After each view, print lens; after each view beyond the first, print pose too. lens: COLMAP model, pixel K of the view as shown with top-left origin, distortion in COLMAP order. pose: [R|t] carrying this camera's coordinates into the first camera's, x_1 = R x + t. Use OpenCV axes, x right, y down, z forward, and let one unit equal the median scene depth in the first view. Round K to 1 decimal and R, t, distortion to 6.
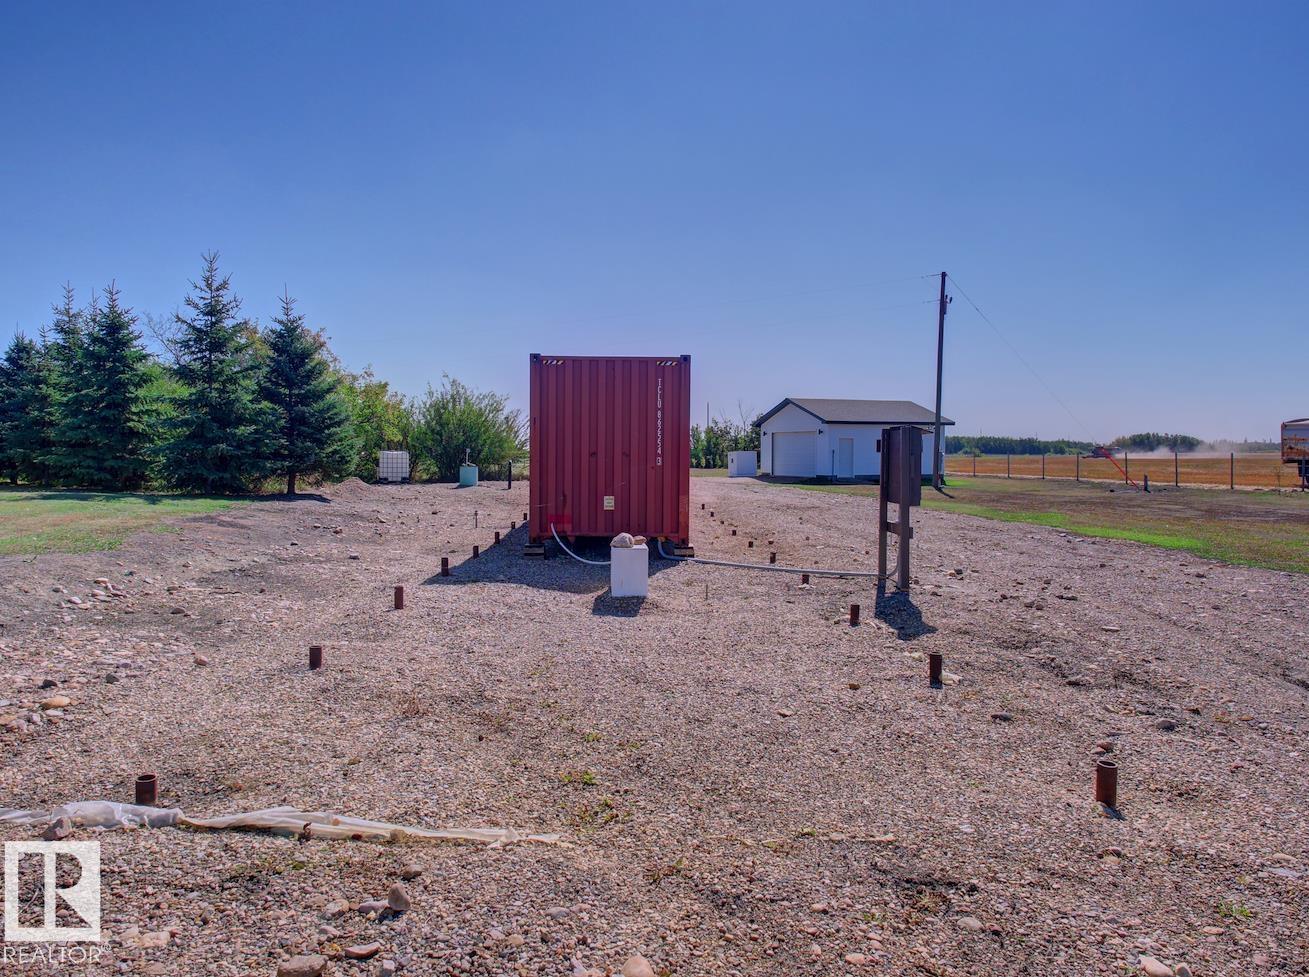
lens RADIAL K [[920.2, 0, 657.7], [0, 920.2, 487.1], [0, 0, 1]] dist [-0.009854, 0.011946]
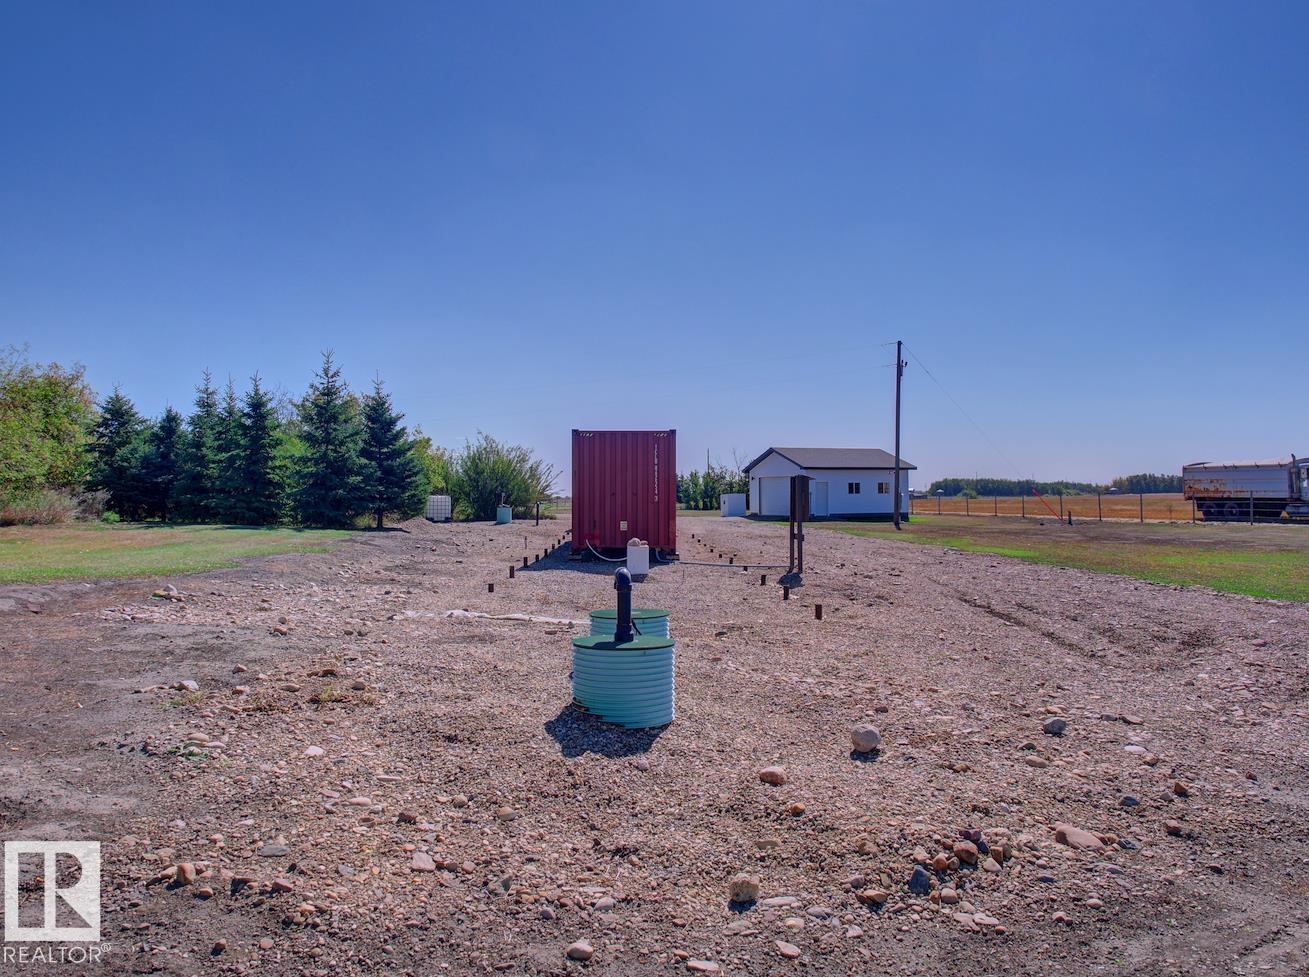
lens RADIAL K [[920.2, 0, 658.2], [0, 920.2, 489.6], [0, 0, 1]] dist [-0.009854, 0.011946]
pose [[0.999965, -0.007760, -0.003167, 0.006390], [0.007607, 0.998925, -0.045719, 0.017506], [0.003518, 0.045693, 0.998949, -0.344488]]
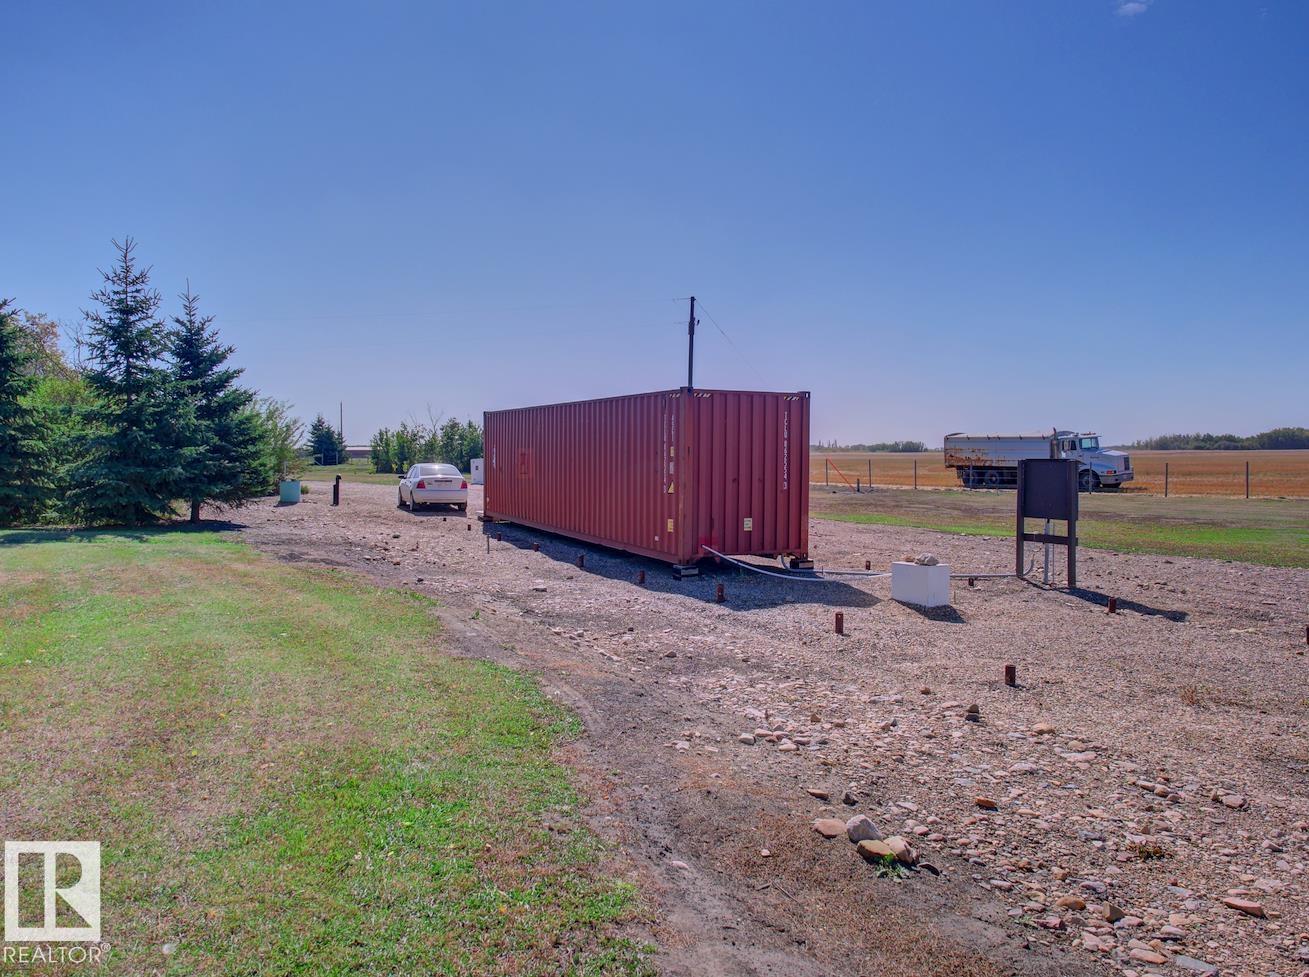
lens RADIAL K [[920.2, 0, 650.9], [0, 920.2, 496.9], [0, 0, 1]] dist [-0.009854, 0.011946]
pose [[0.908361, -0.022689, 0.417571, -0.395244], [0.018286, 0.999727, 0.014541, -0.021625], [-0.417787, -0.005573, 0.908528, 0.033842]]
